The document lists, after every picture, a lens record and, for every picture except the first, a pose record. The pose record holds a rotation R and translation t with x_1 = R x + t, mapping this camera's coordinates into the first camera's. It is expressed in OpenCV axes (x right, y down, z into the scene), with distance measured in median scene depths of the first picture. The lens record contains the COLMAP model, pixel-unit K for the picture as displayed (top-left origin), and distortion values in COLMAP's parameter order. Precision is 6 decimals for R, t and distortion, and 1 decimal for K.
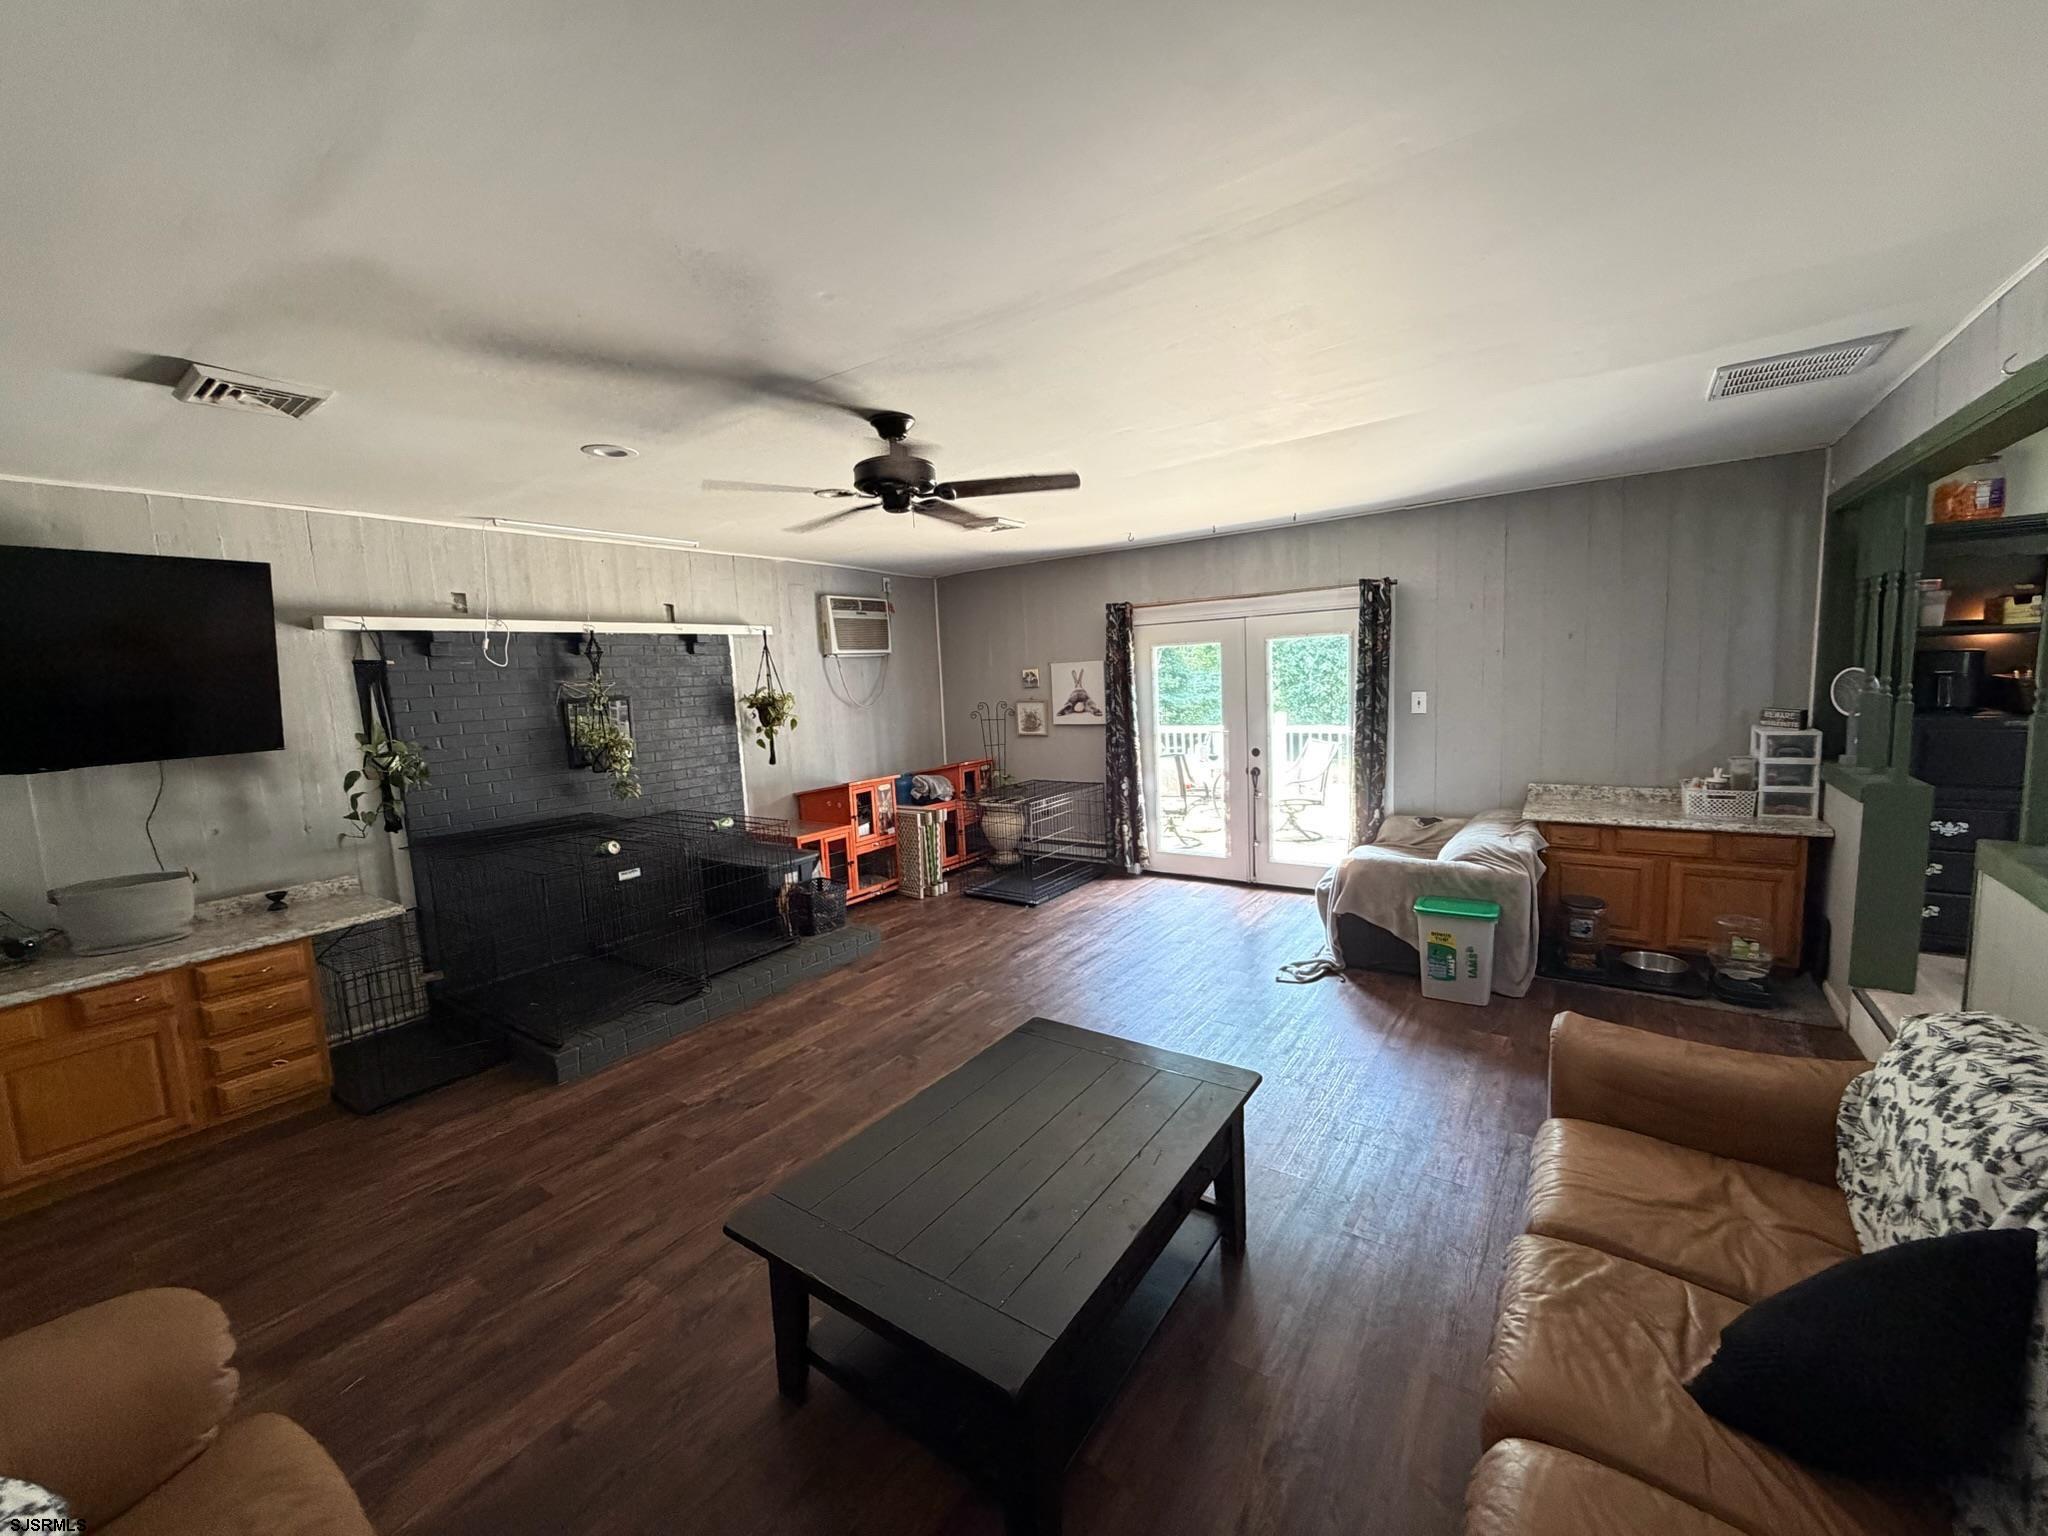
lens RADIAL K [[815.5, 0, 1020.0], [0, 815.5, 768.7], [0, 0, 1]] dist [-0.002556, -0.000071]
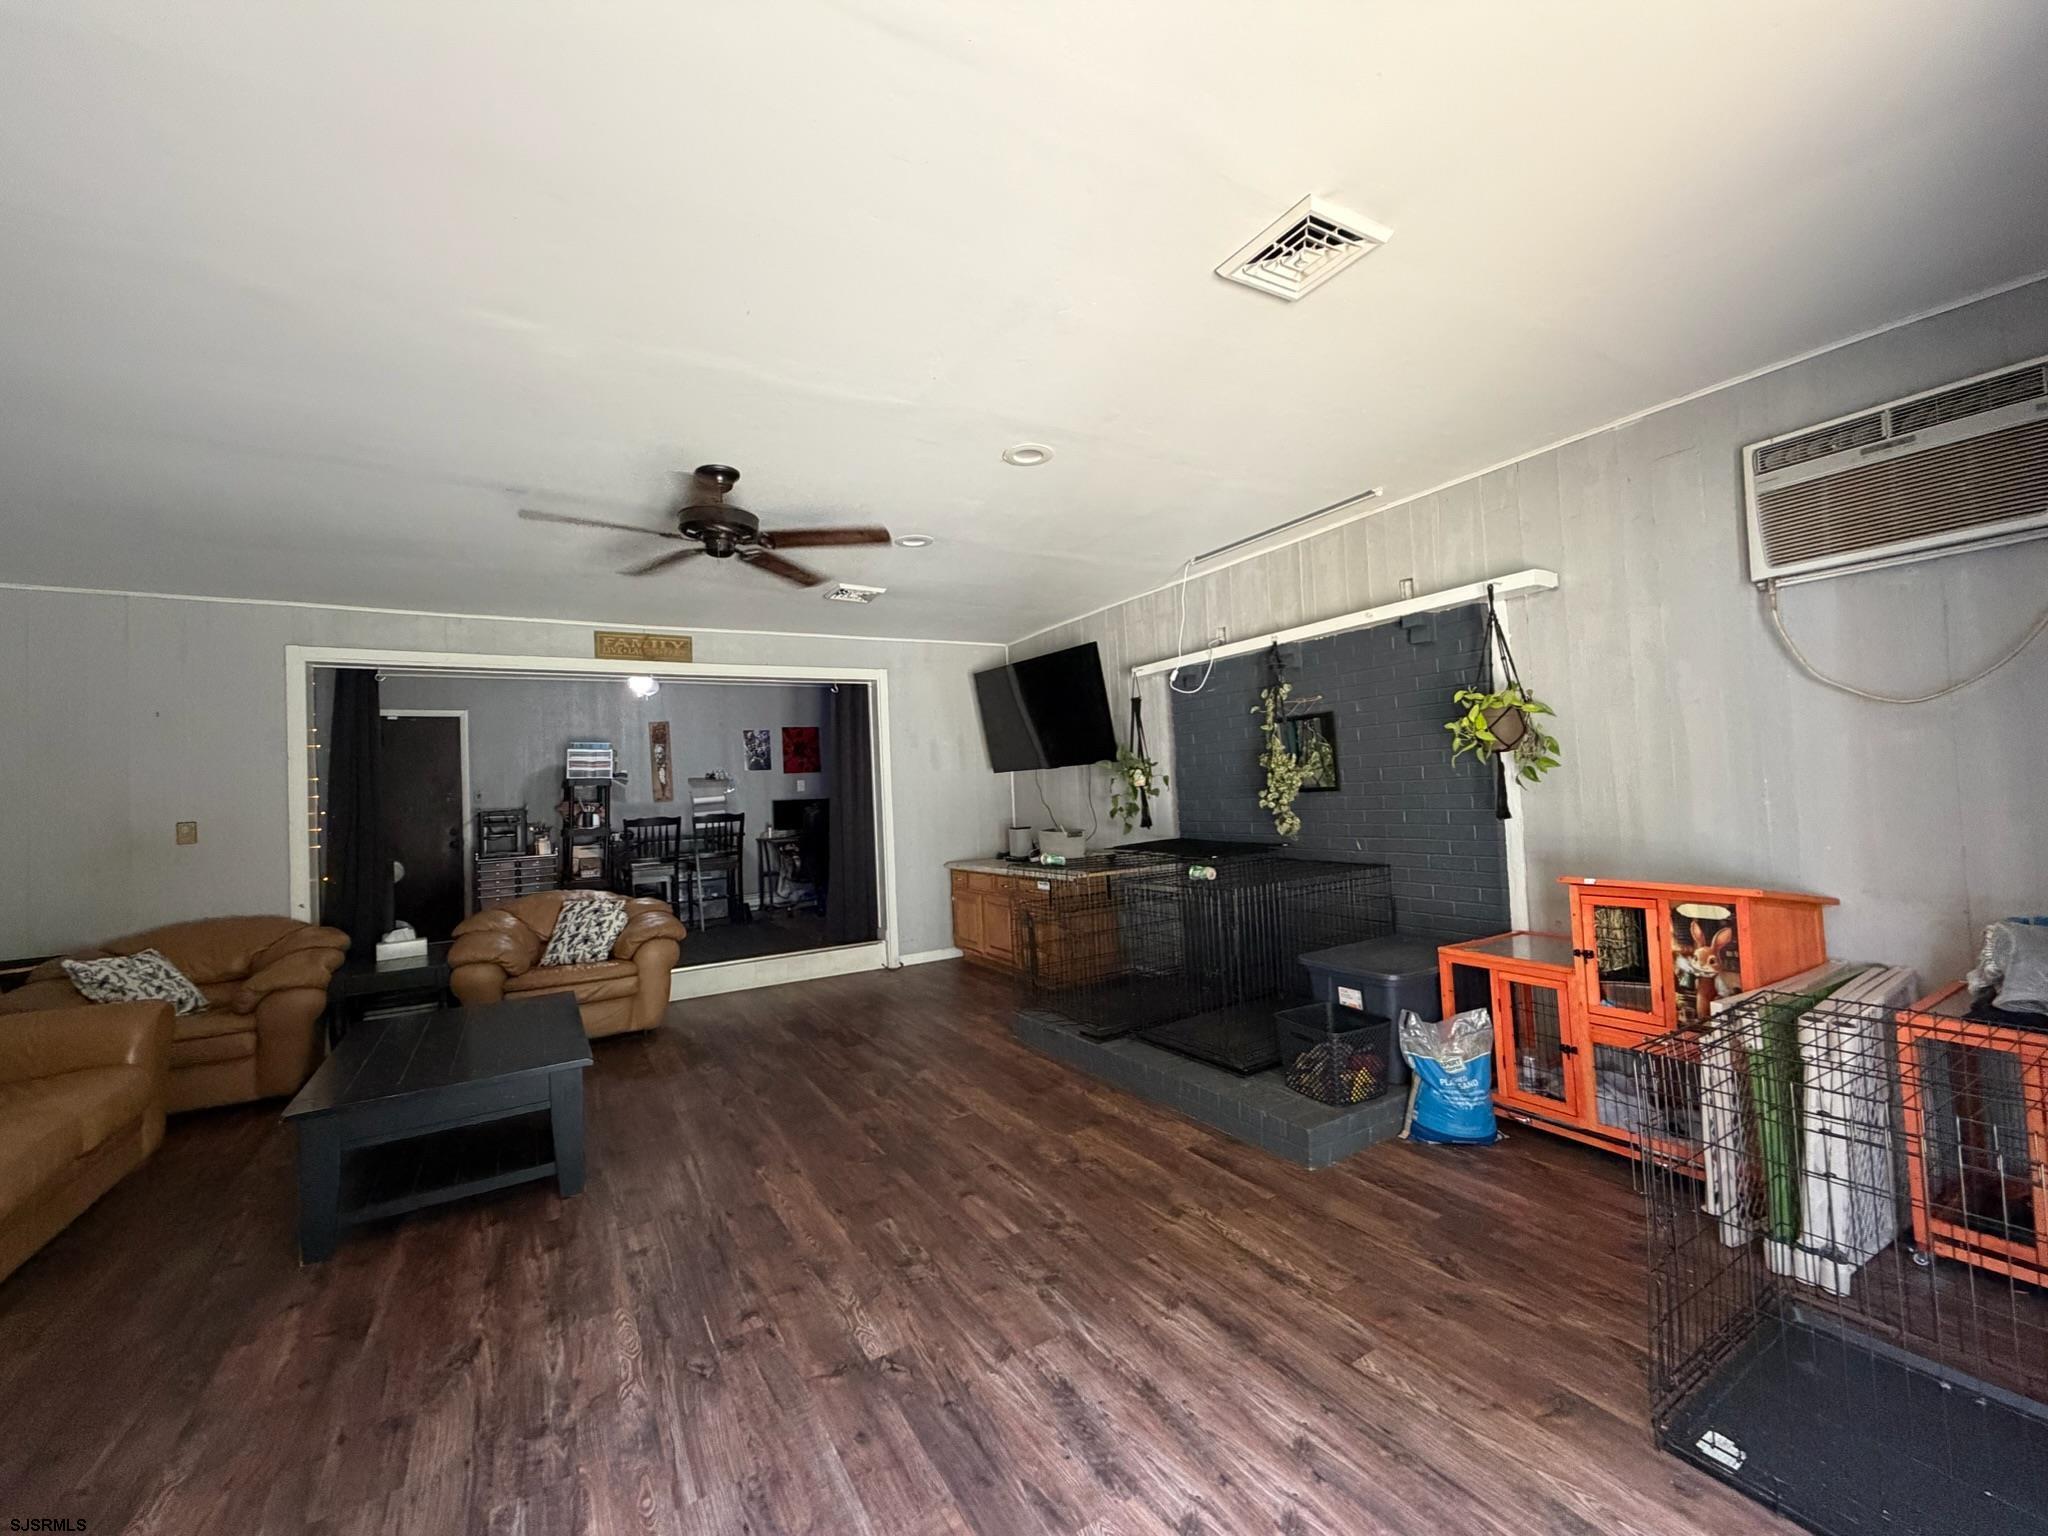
lens RADIAL K [[815.5, 0, 1019.5], [0, 815.5, 761.1], [0, 0, 1]] dist [-0.002556, -0.000071]
pose [[-0.404268, 0.032747, -0.914054, 0.438435], [-0.039464, 0.997804, 0.053202, -0.077673], [0.913789, 0.057580, -0.402088, 1.164033]]
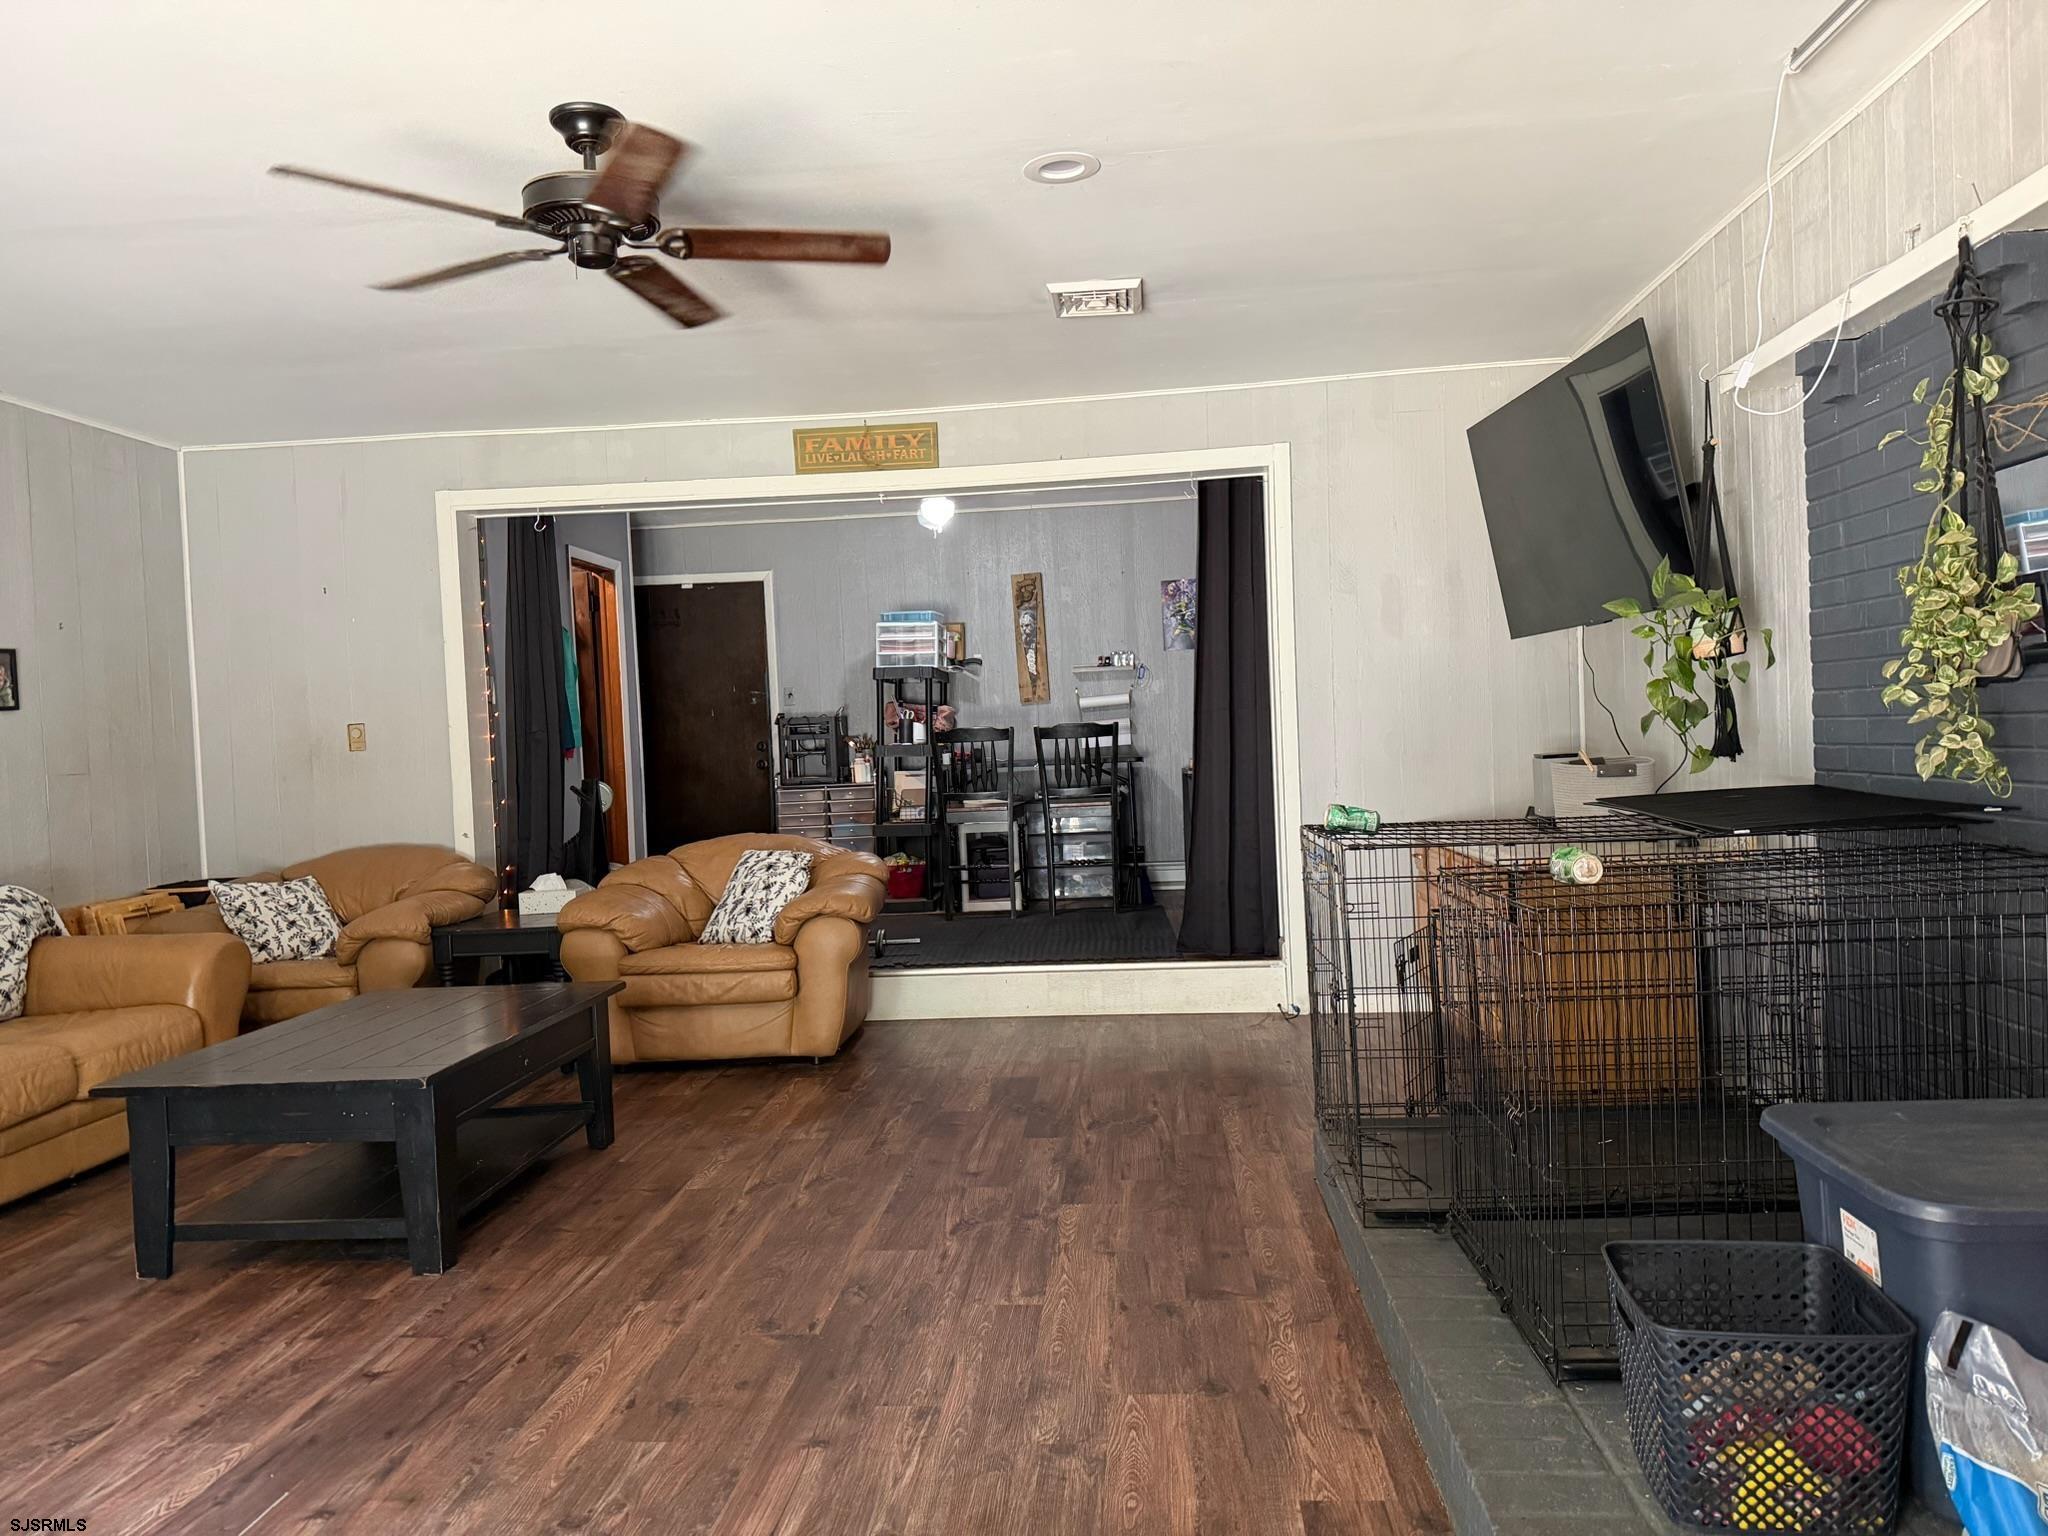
lens RADIAL K [[1427.0, 0, 1015.9], [0, 1427.0, 771.4], [0, 0, 1]] dist [0.059534, -0.075436]
pose [[-0.861963, 0.097583, -0.497490, 0.101327], [0.026138, 0.988549, 0.148618, -0.058496], [0.506296, 0.115100, -0.854644, 1.381579]]
